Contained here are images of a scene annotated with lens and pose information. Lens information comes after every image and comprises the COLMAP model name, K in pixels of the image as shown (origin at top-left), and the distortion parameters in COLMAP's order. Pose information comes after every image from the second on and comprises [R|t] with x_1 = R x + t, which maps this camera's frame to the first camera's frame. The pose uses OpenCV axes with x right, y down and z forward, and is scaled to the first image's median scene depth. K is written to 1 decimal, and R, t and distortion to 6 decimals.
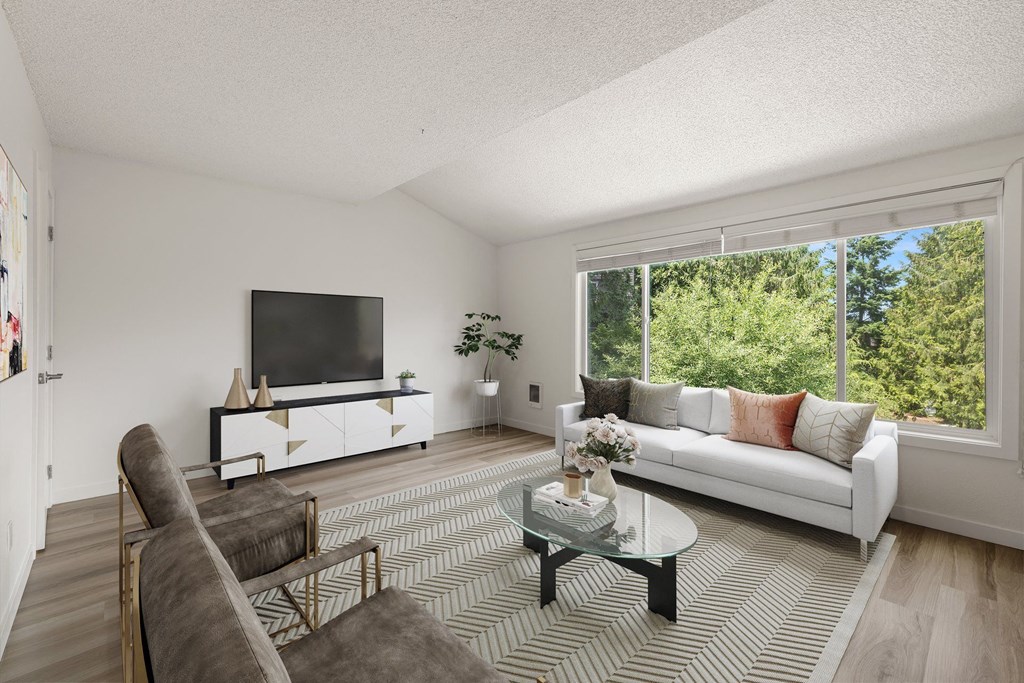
lens RADIAL K [[427.4, 0, 515.9], [0, 427.4, 330.0], [0, 0, 1]] dist [0.000952, 0.000107]
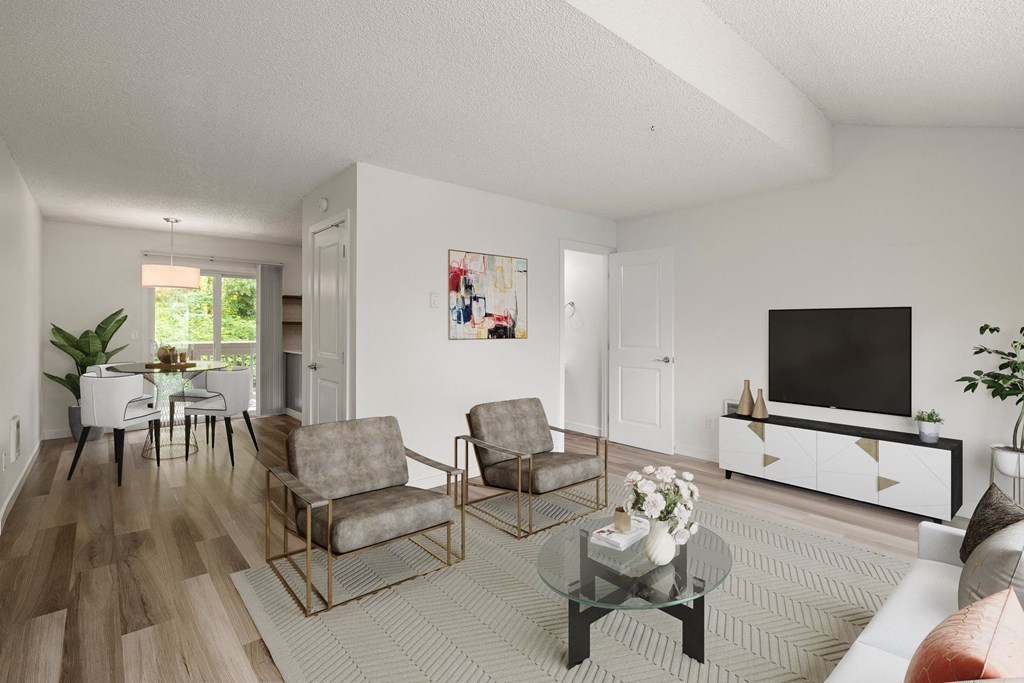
lens RADIAL K [[484.9, 0, 512.6], [0, 484.9, 337.1], [0, 0, 1]] dist [-0.000034, 0.000017]
pose [[-0.070320, 0.001521, -0.997523, 0.637756], [-0.006623, 0.999976, 0.001992, -0.021120], [0.997502, 0.006747, -0.070309, 0.429618]]
